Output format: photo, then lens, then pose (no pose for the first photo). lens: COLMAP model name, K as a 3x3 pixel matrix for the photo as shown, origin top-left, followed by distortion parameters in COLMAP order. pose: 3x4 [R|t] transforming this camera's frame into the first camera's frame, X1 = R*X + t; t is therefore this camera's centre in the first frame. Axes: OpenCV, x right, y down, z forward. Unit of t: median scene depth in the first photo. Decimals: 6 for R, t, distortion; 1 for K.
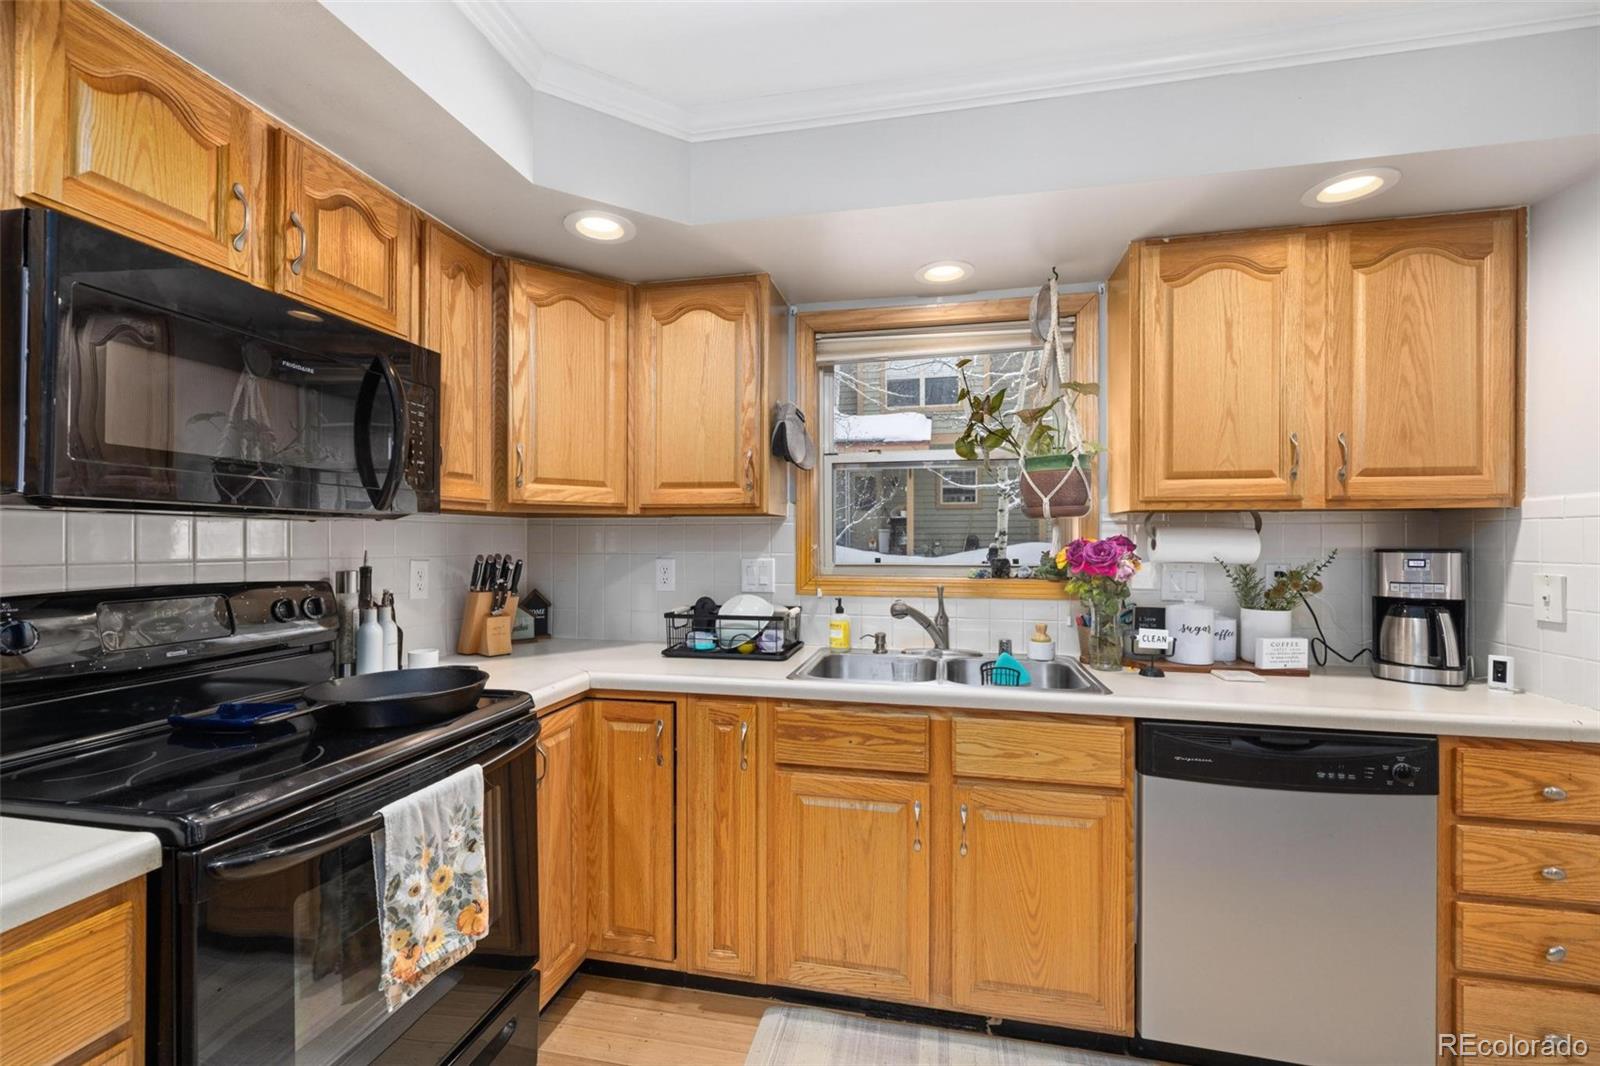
lens RADIAL K [[663.5, 0, 805.7], [0, 663.5, 541.1], [0, 0, 1]] dist [-0.001107, -0.000016]
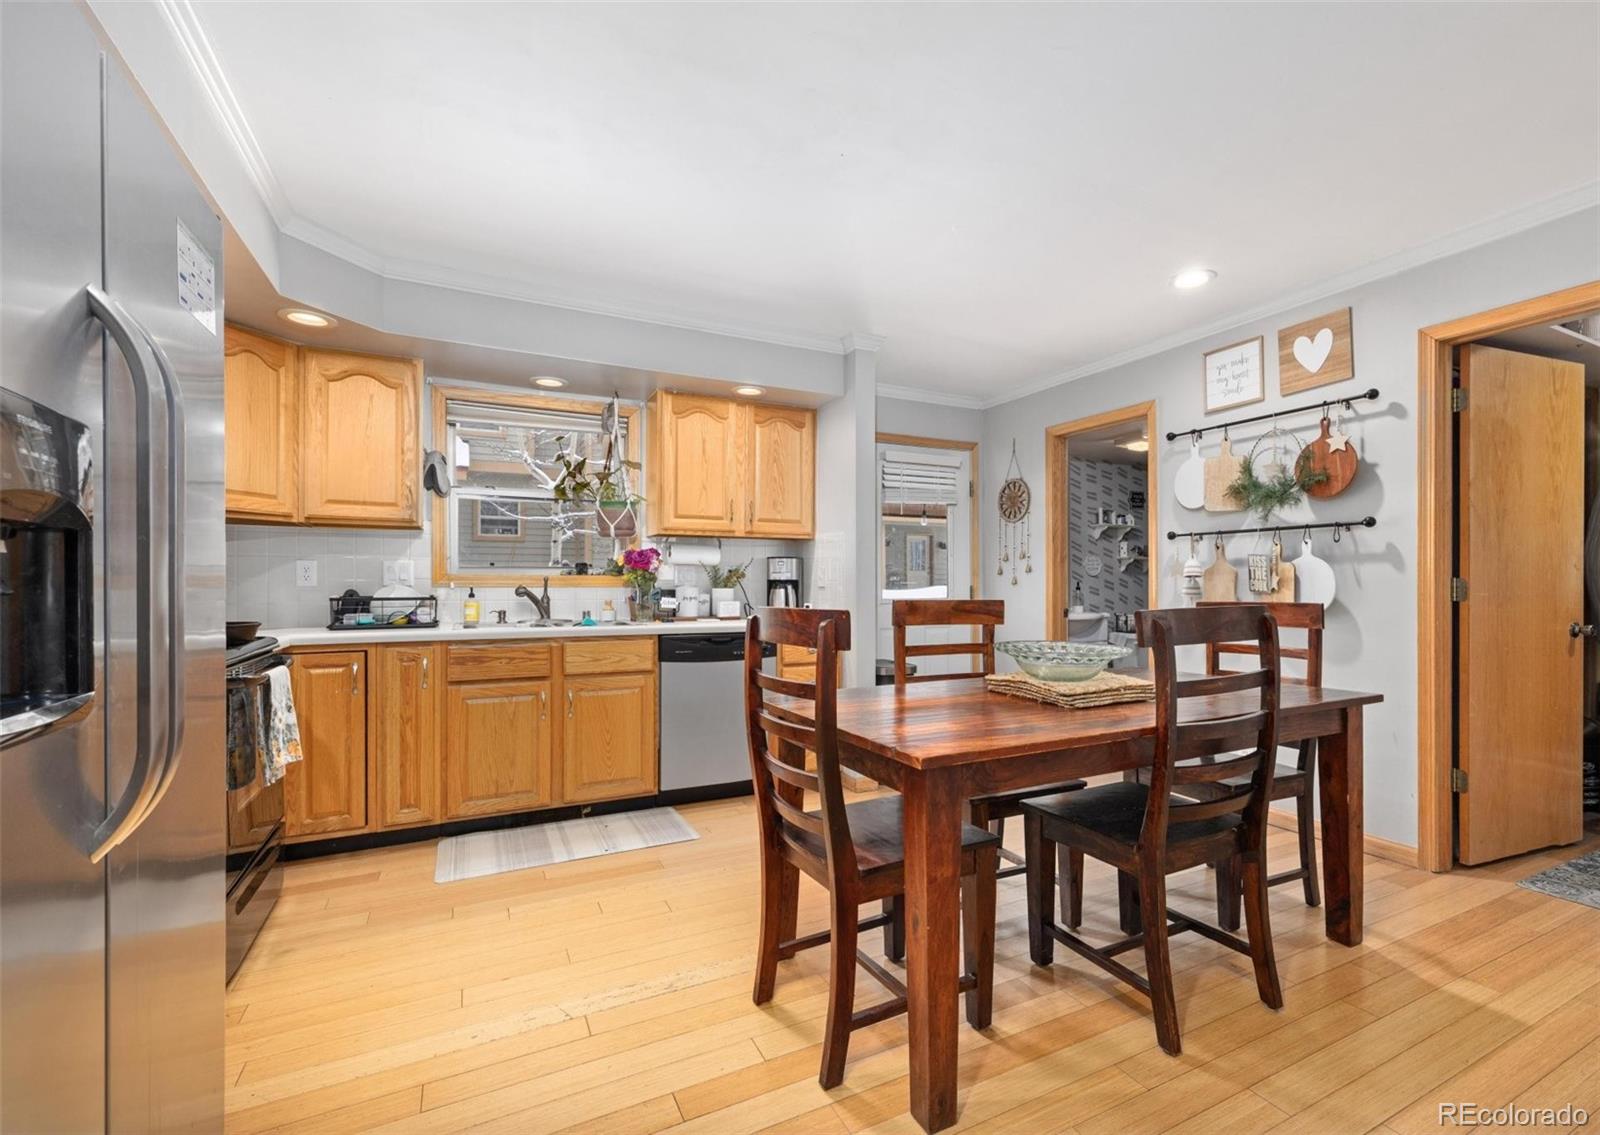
lens RADIAL K [[716.1, 0, 851.1], [0, 716.1, 582.5], [0, 0, 1]] dist [-0.000347, -0.000036]
pose [[0.763427, -0.000864, 0.645893, -0.400826], [0.000520, 1.000000, 0.000723, 0.091307], [-0.645893, -0.000216, 0.763428, -0.903438]]
